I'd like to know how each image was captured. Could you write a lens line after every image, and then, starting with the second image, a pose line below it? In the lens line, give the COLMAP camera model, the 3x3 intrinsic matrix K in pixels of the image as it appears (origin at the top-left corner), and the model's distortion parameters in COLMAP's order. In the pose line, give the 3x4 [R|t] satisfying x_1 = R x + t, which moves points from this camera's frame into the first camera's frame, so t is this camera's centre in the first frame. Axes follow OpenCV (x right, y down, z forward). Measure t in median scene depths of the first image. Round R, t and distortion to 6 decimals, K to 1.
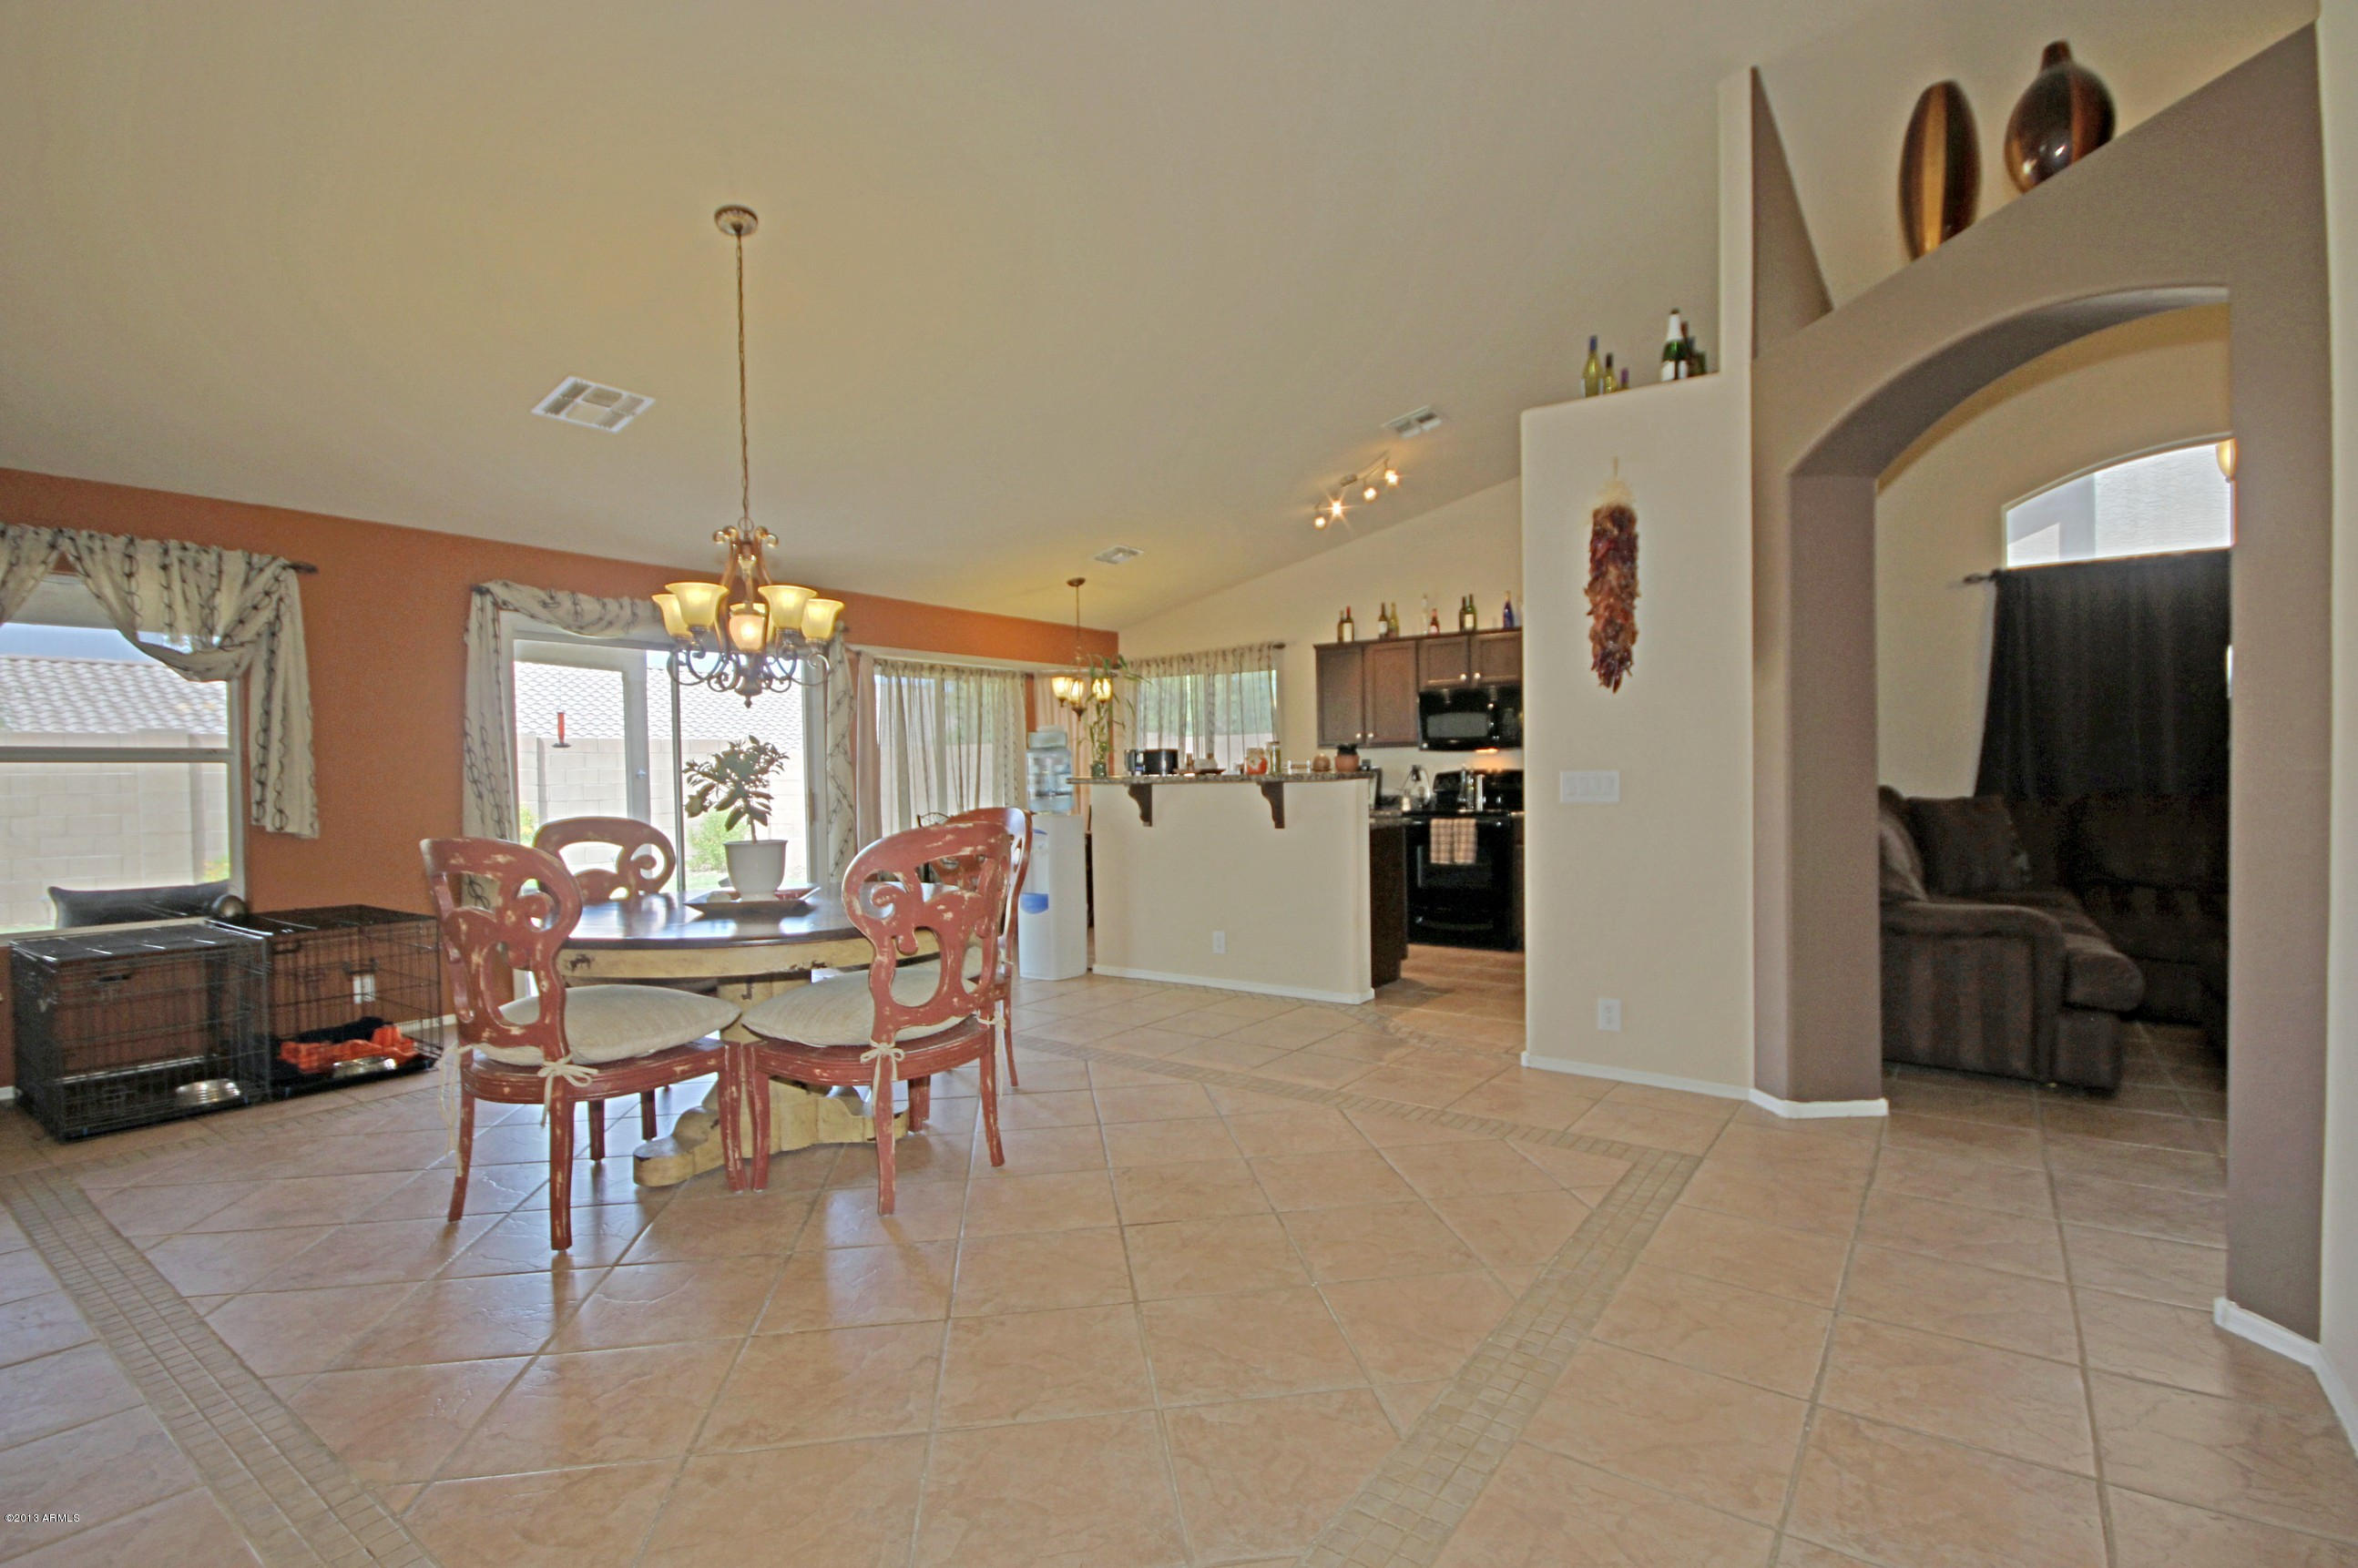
lens RADIAL K [[1083.2, 0, 1195.5], [0, 1083.2, 785.4], [0, 0, 1]] dist [0.021435, -0.020477]
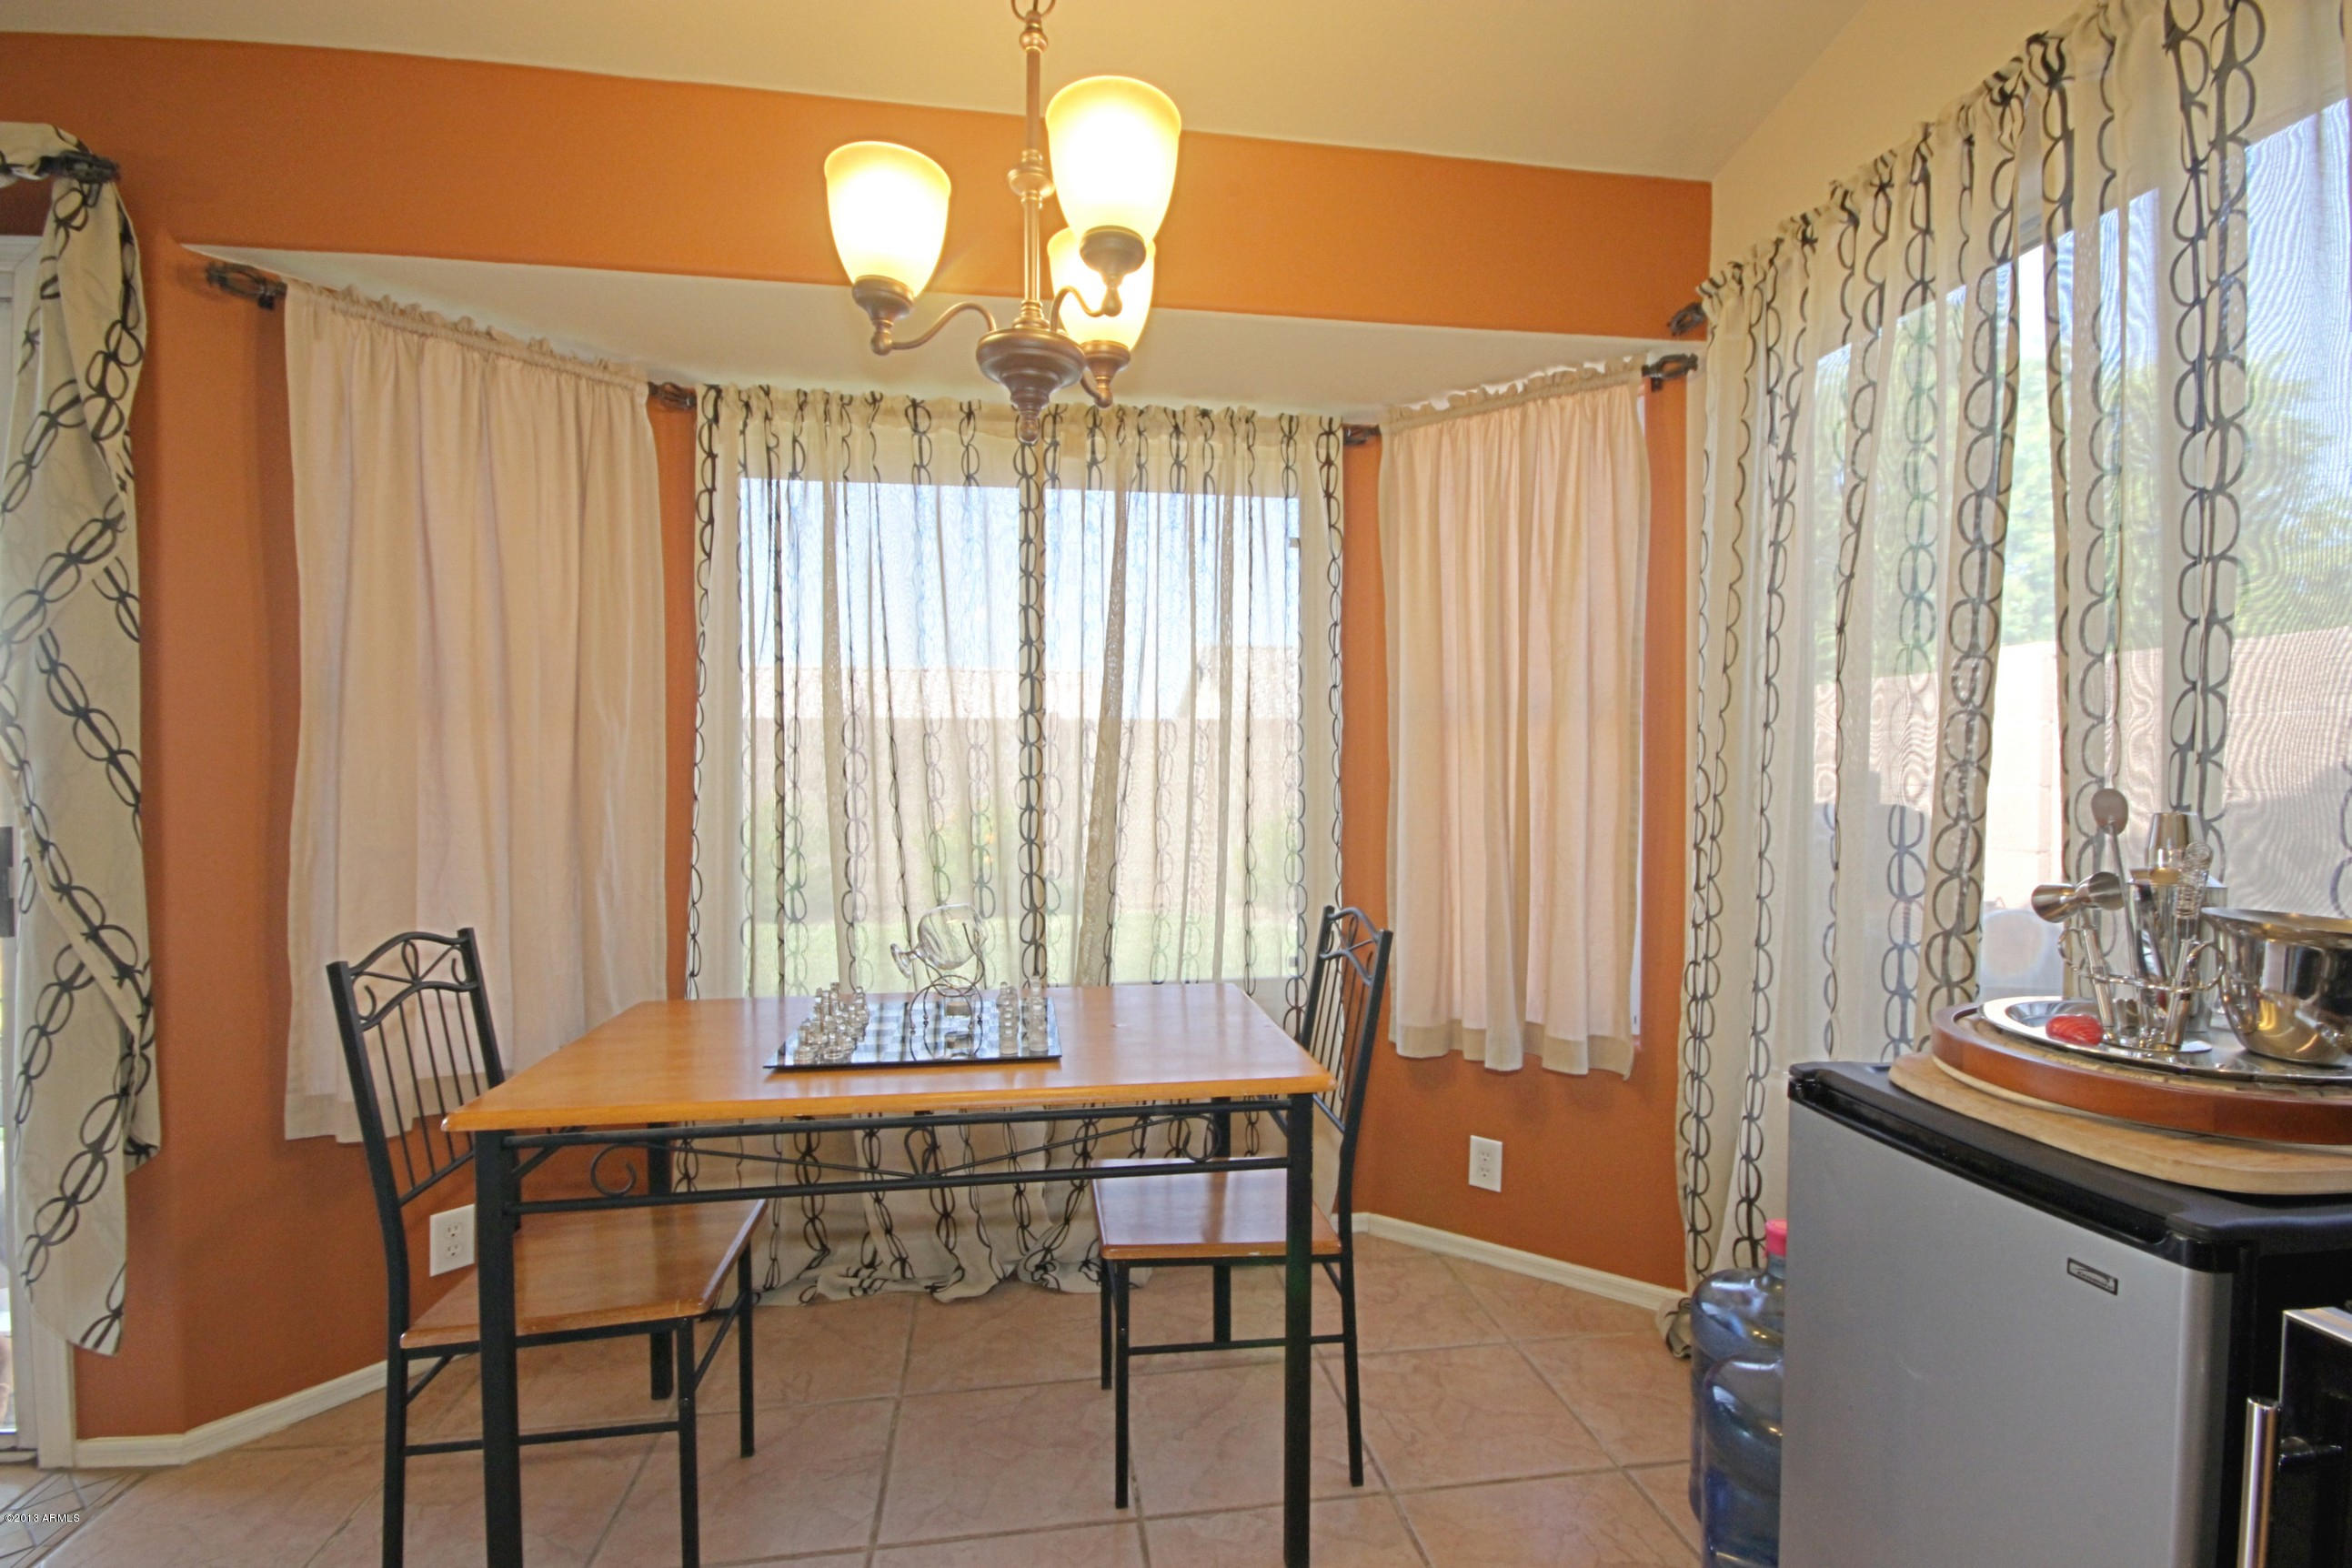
lens RADIAL K [[1080.5, 0, 1192.4], [0, 1080.5, 785.4], [0, 0, 1]] dist [0.021435, -0.020477]
pose [[0.705842, 0.019994, -0.708087, 0.025892], [-0.018897, 0.999777, 0.009394, -0.011561], [0.708118, 0.006750, 0.706062, 0.972068]]
